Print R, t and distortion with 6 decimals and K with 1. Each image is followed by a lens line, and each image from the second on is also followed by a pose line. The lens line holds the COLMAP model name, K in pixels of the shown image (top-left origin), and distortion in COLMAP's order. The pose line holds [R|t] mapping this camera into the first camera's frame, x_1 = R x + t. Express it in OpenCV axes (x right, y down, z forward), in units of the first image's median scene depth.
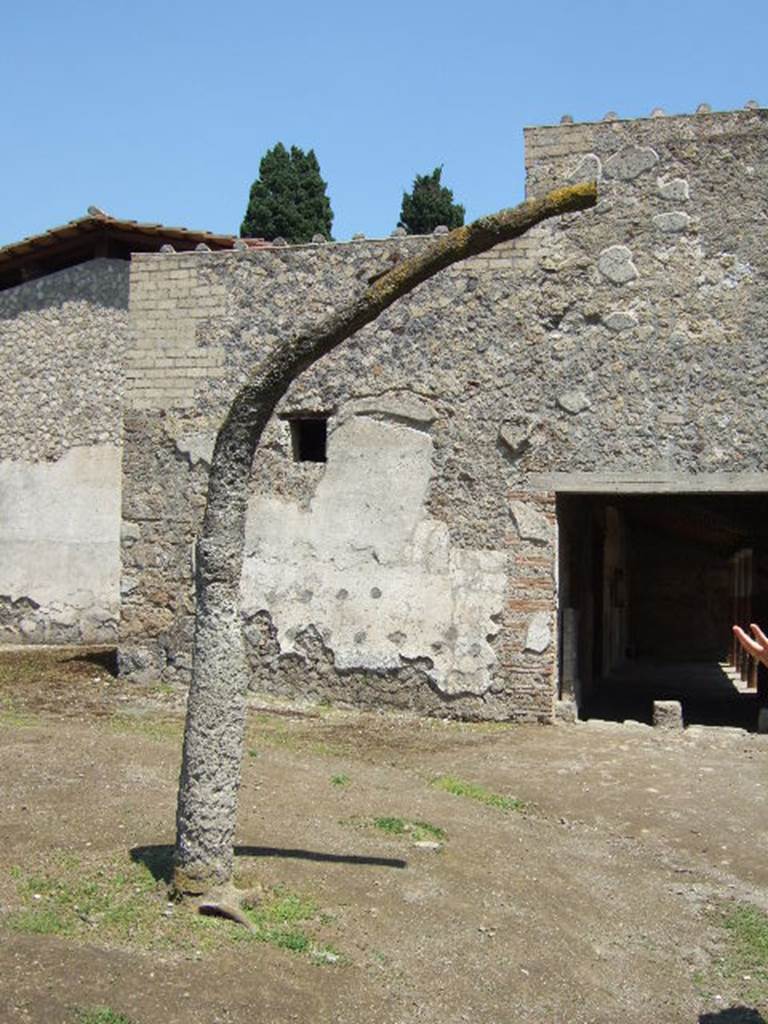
lens RADIAL K [[1055.9, 0, 377.0], [0, 1055.9, 502.7], [0, 0, 1]] dist [-0.014541, 0.000000]
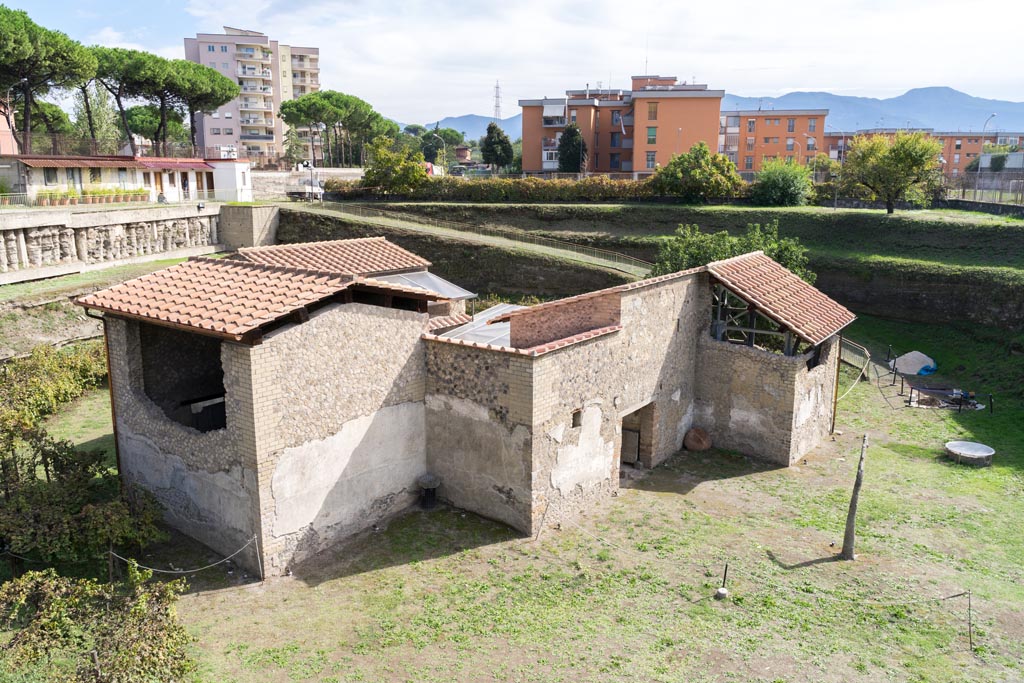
lens RADIAL K [[814.5, 0, 512.2], [0, 814.5, 344.1], [0, 0, 1]] dist [0.007656, -0.012581]
pose [[0.349623, -0.212785, 0.912407, -1.877902], [-0.076306, 0.964164, 0.254095, -0.724834], [-0.933778, -0.158460, 0.320857, 0.547196]]
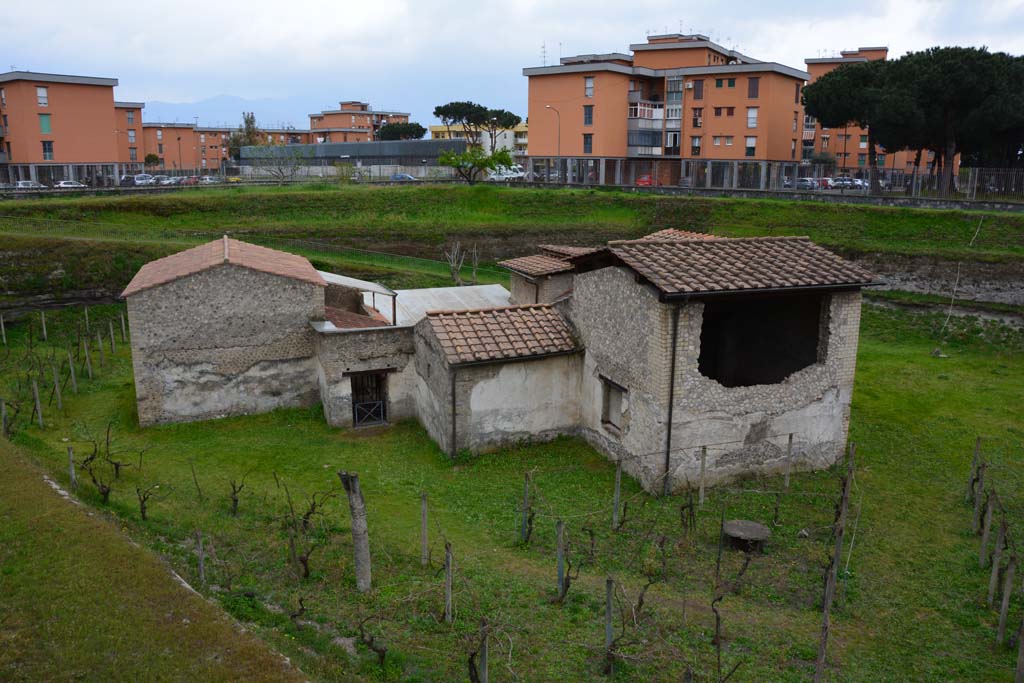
lens RADIAL K [[795.0, 0, 515.0], [0, 795.0, 337.4], [0, 0, 1]] dist [-0.119596, 0.034383]
pose [[-0.629248, -0.191974, 0.753122, -1.591467], [-0.087479, 0.980351, 0.176805, -0.439497], [-0.772266, 0.045371, -0.633677, 3.532911]]
